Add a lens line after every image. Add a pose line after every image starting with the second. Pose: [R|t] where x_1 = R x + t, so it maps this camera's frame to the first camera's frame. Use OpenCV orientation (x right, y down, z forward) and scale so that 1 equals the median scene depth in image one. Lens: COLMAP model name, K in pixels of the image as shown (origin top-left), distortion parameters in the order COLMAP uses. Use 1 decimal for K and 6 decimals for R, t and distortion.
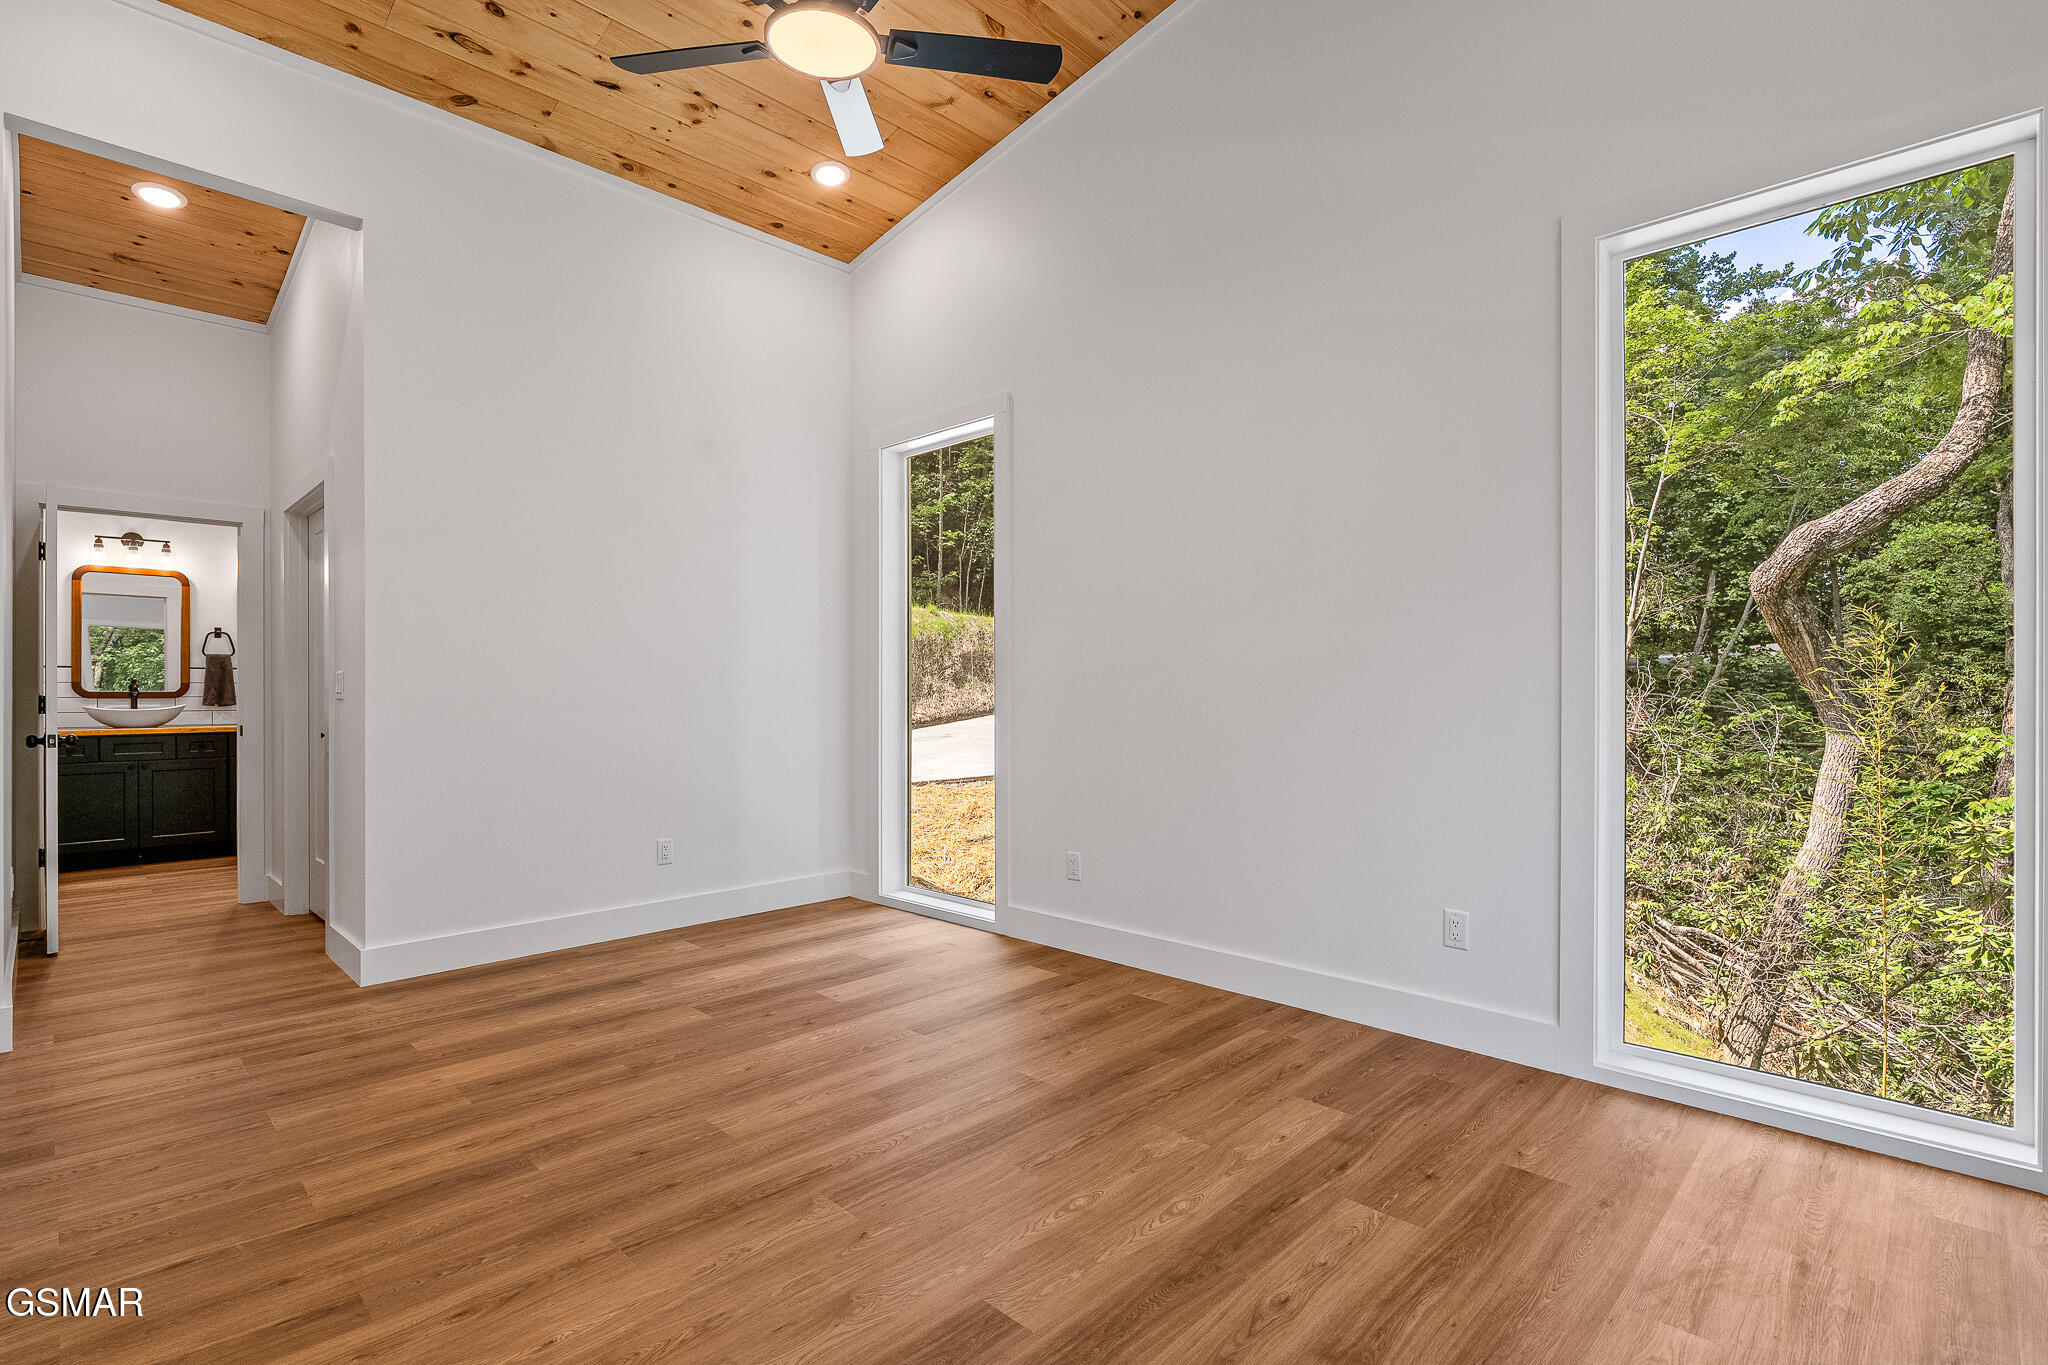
lens RADIAL K [[936.5, 0, 1006.6], [0, 936.5, 686.6], [0, 0, 1]] dist [-0.004429, 0.000370]
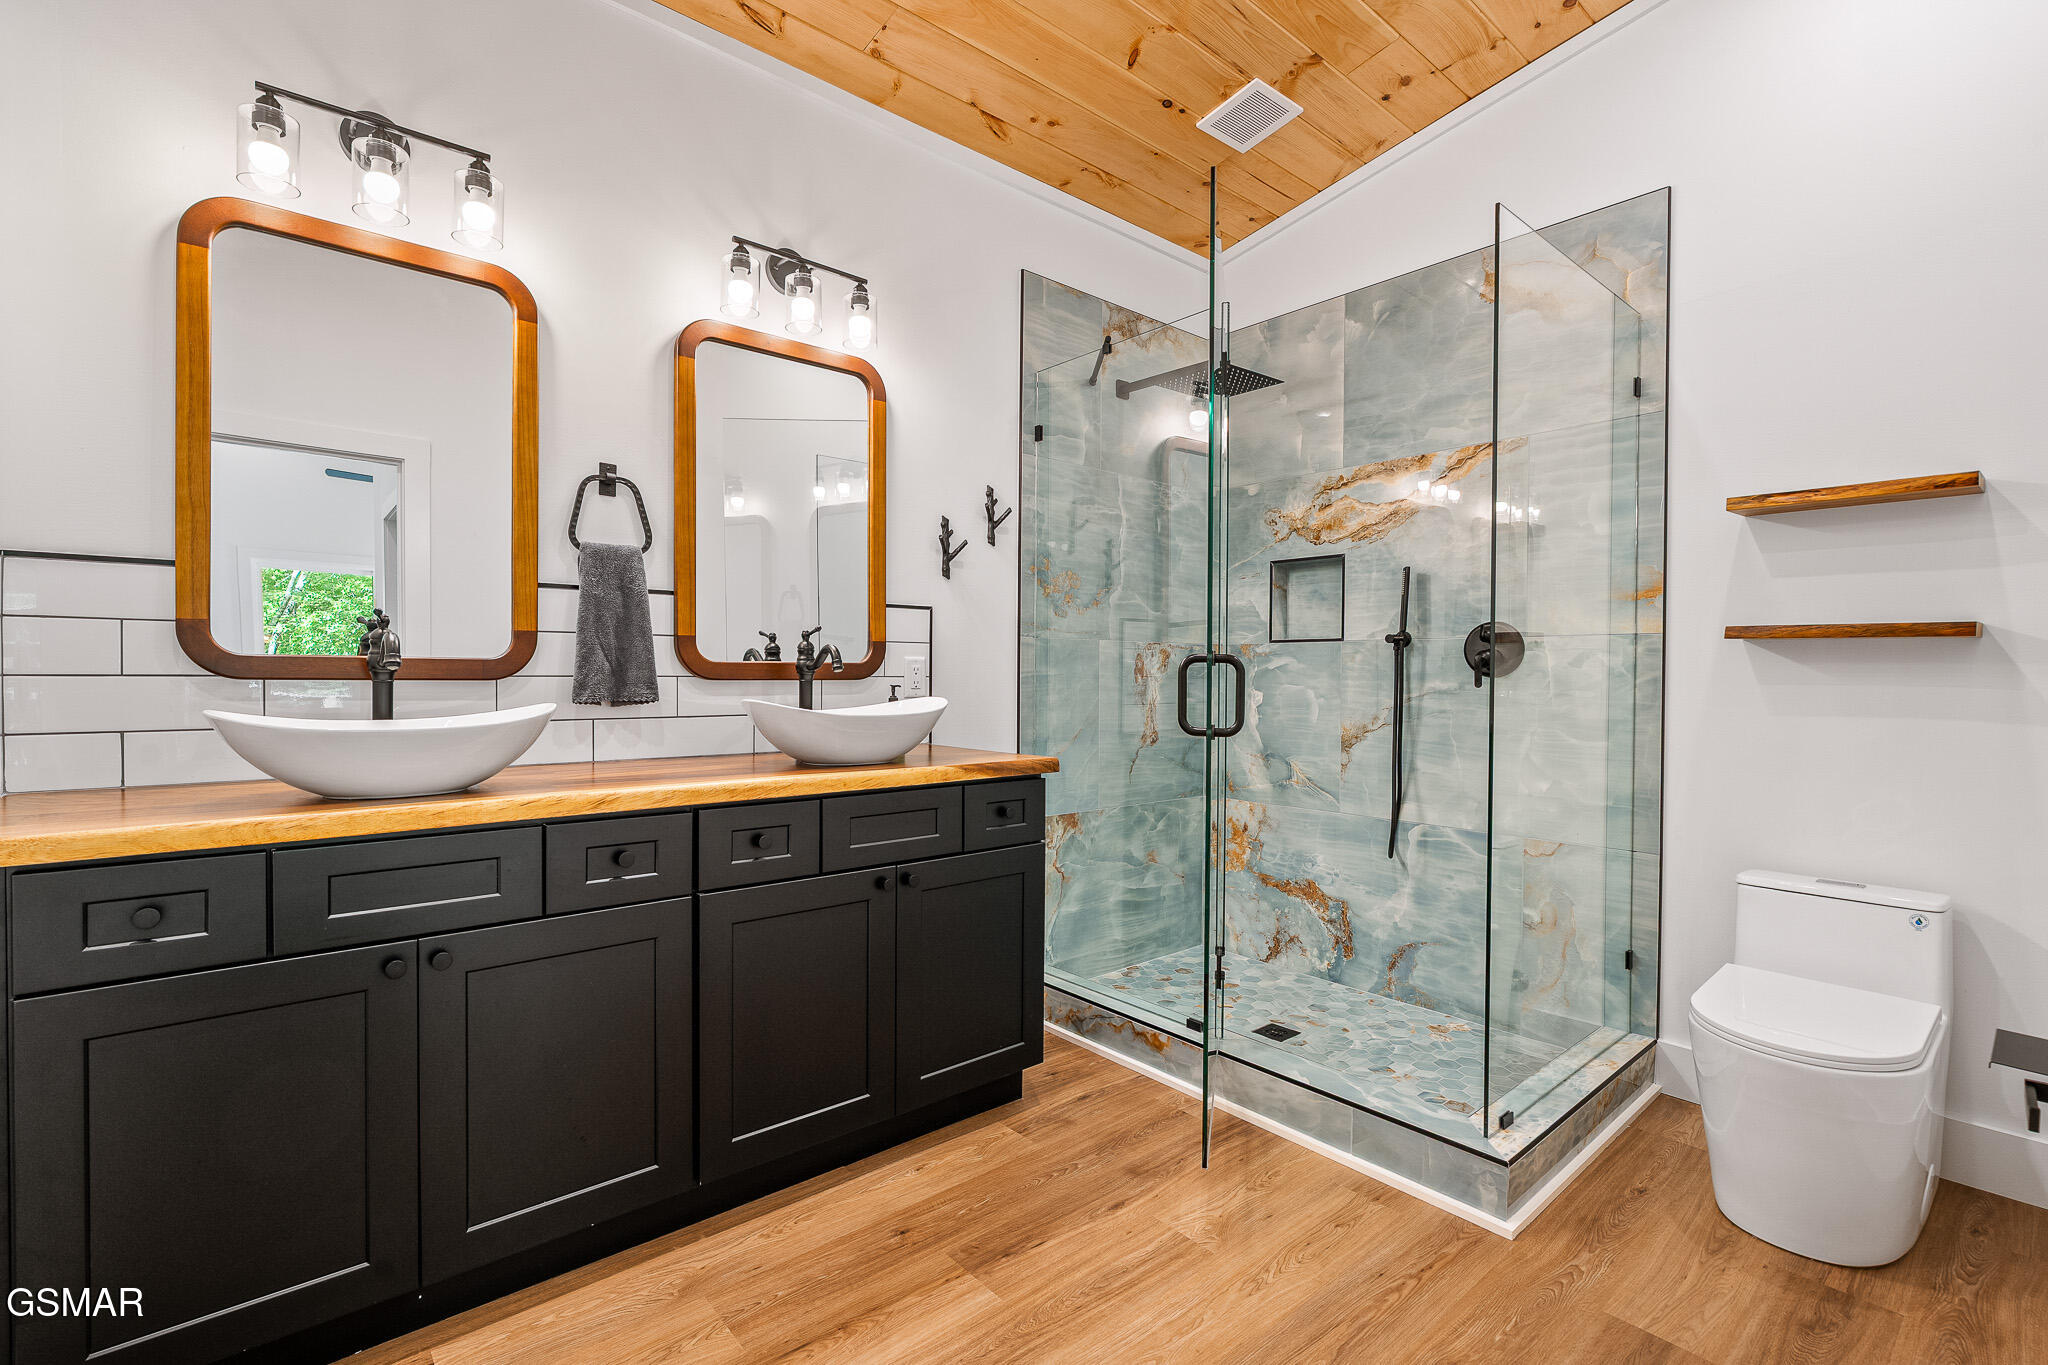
lens RADIAL K [[936.5, 0, 1025.6], [0, 936.5, 679.1], [0, 0, 1]] dist [-0.004429, 0.000370]
pose [[0.995394, 0.012816, -0.095008, -0.674534], [-0.011275, 0.999796, 0.016735, 0.004545], [0.095203, -0.015587, 0.995336, 0.695218]]
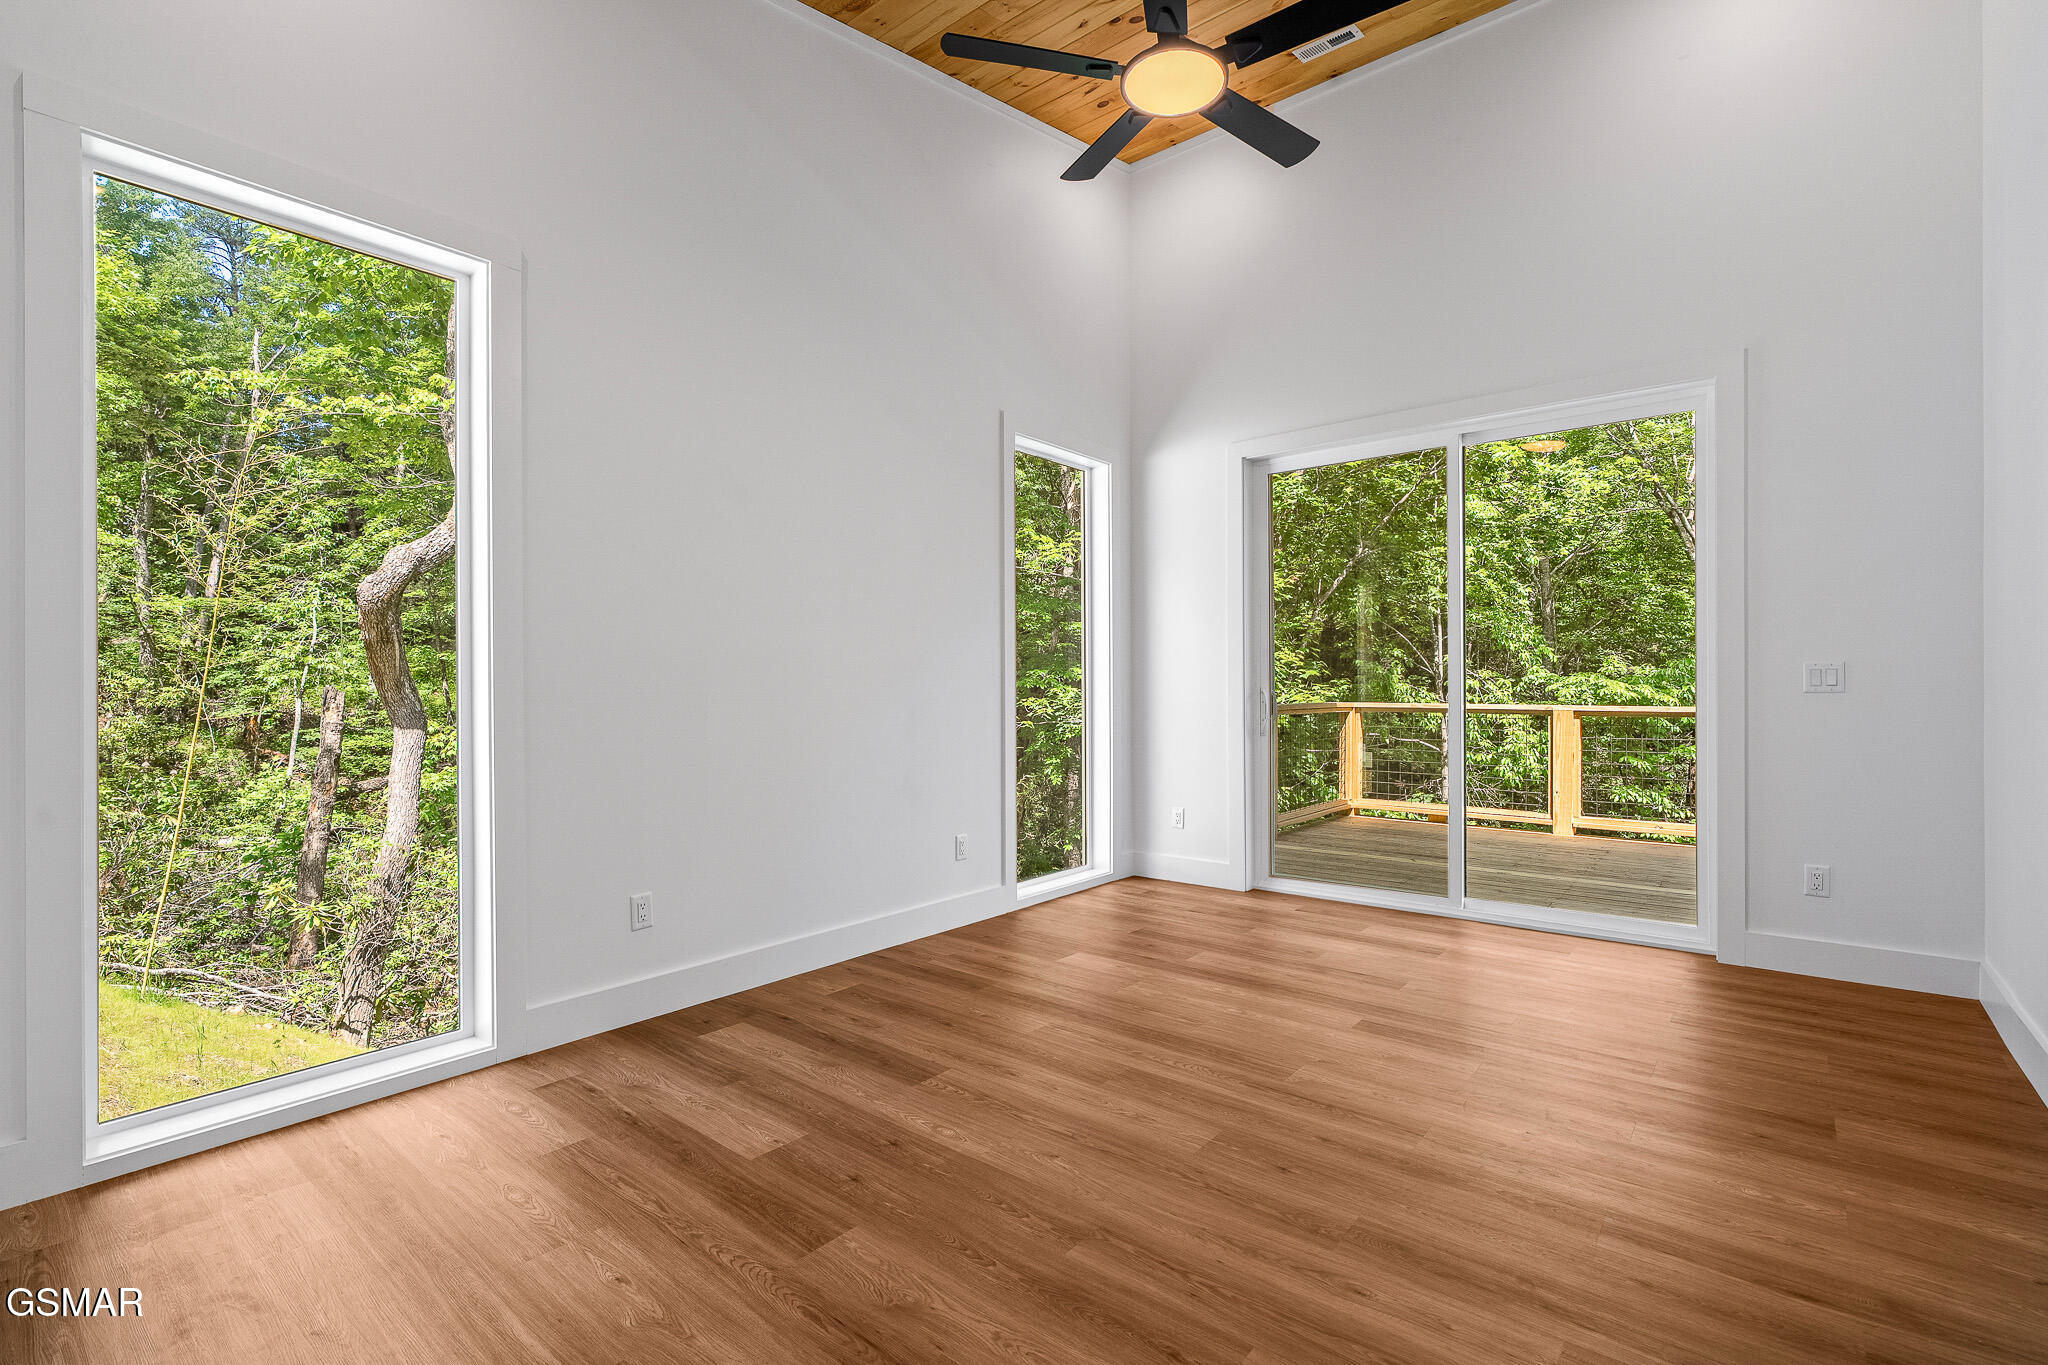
lens RADIAL K [[936.5, 0, 998.9], [0, 936.5, 685.4], [0, 0, 1]] dist [-0.004429, 0.000370]
pose [[-0.078288, 0.004570, 0.996920, -1.138627], [0.000290, 0.999990, -0.004561, 0.007067], [-0.996931, -0.000068, -0.078288, 1.173371]]
